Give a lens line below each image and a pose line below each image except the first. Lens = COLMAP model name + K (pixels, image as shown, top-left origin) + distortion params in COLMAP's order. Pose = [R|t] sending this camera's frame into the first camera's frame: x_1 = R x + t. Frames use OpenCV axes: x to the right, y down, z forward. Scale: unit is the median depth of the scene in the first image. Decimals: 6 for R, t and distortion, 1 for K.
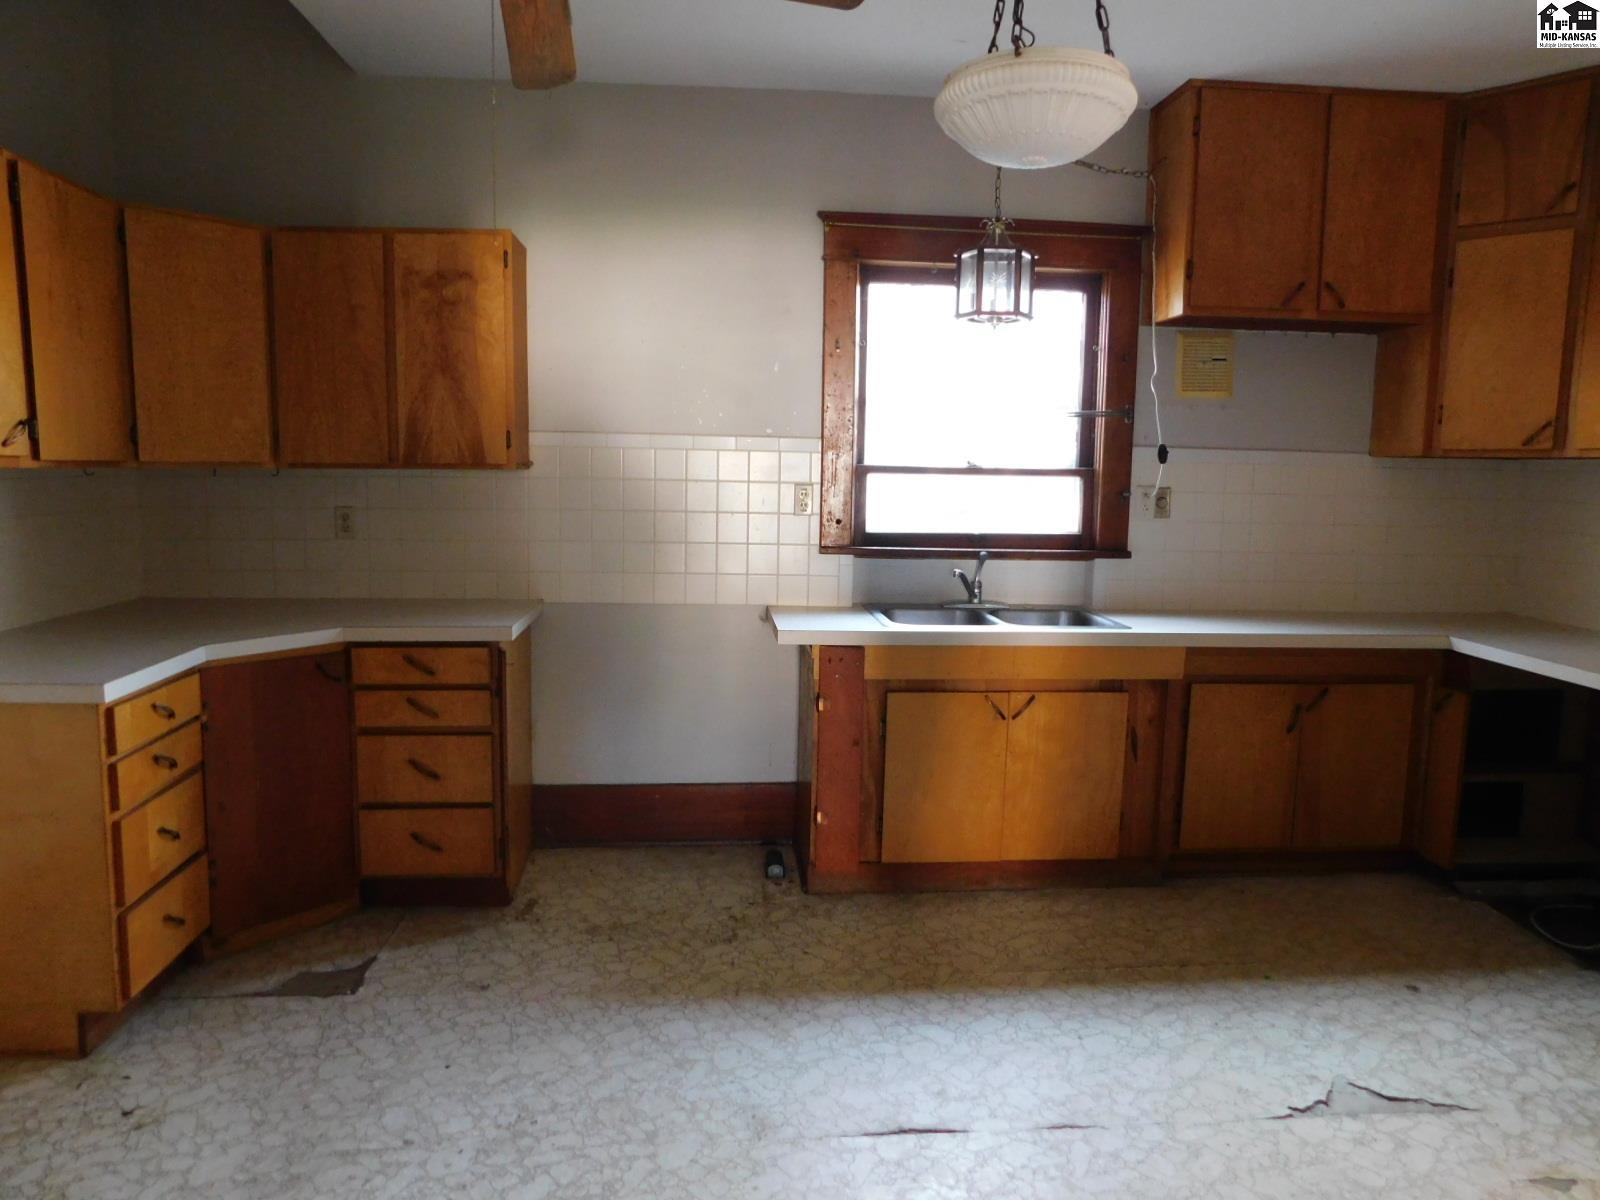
lens RADIAL K [[1062.8, 0, 796.1], [0, 1062.8, 600.0], [0, 0, 1]] dist [-0.068928, 0.067585]
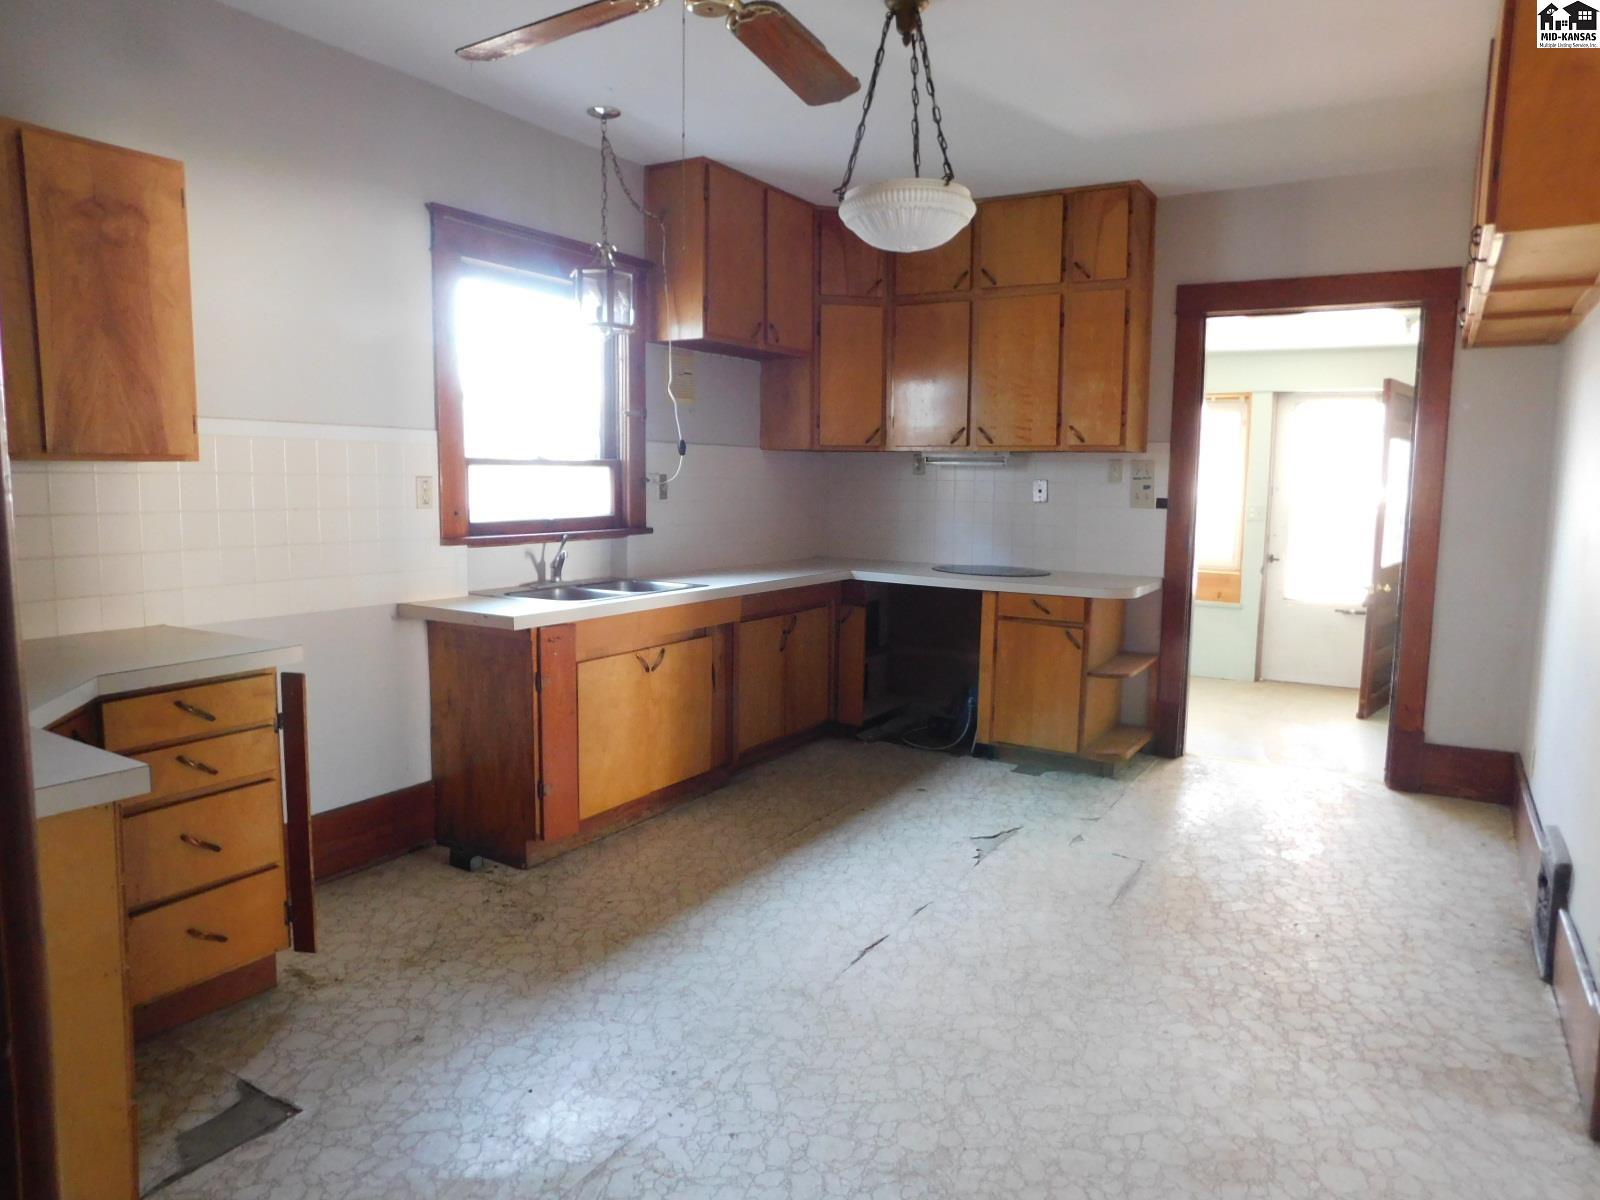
lens RADIAL K [[1062.8, 0, 796.1], [0, 1062.8, 600.0], [0, 0, 1]] dist [-0.068928, 0.067585]
pose [[0.592060, -0.105701, 0.798932, -0.665113], [0.102429, 0.993191, 0.055496, -0.016152], [-0.799358, 0.048977, 0.598856, 0.162612]]
